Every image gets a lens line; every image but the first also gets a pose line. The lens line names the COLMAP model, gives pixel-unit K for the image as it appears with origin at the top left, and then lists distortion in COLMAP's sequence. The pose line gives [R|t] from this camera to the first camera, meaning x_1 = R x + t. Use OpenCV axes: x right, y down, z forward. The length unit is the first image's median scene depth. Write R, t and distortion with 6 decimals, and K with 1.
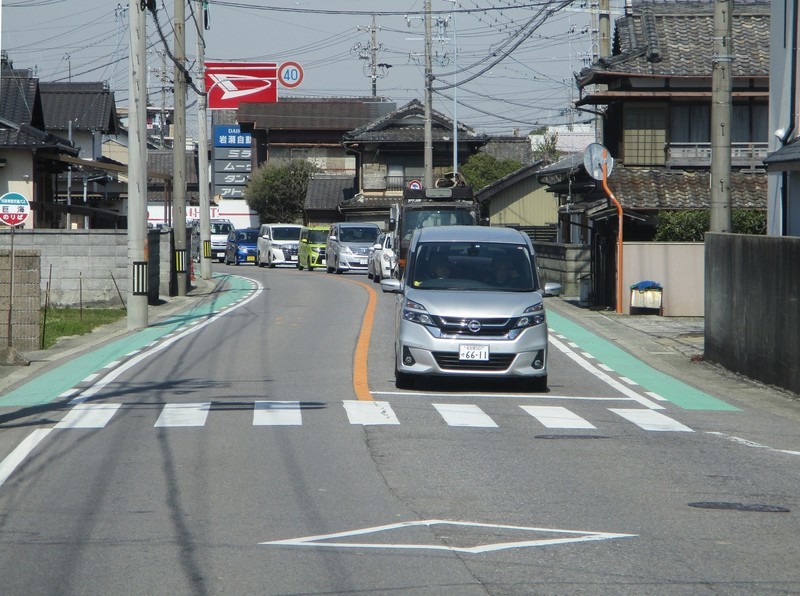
lens RADIAL K [[4395.5, 0, 400.5], [0, 4395.5, 299.0], [0, 0, 1]] dist [1.331845, 0.000000]
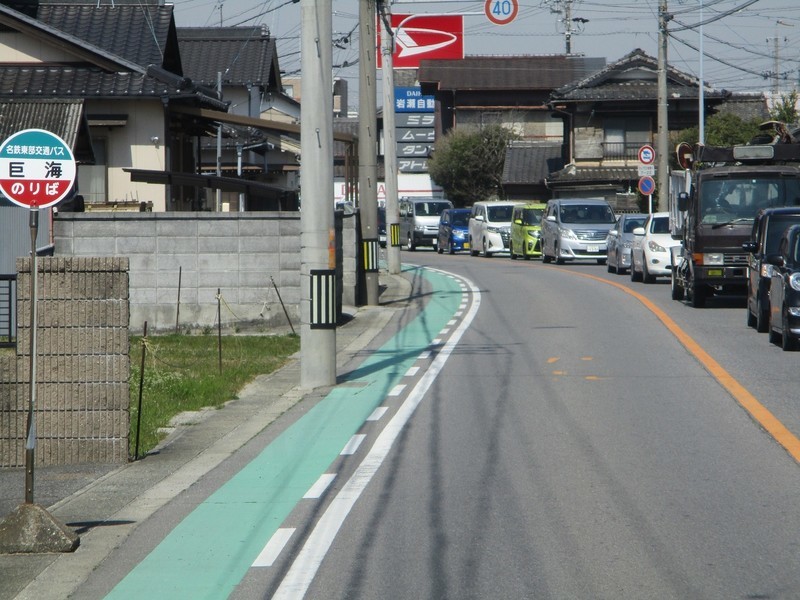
lens RADIAL K [[4395.5, 0, 399.3], [0, 4395.5, 298.1], [0, 0, 1]] dist [1.331845, 0.000000]
pose [[0.999302, -0.006884, -0.036719, -0.013975], [0.007063, 0.999964, 0.004739, -0.003635], [0.036685, -0.004995, 0.999314, 0.214343]]
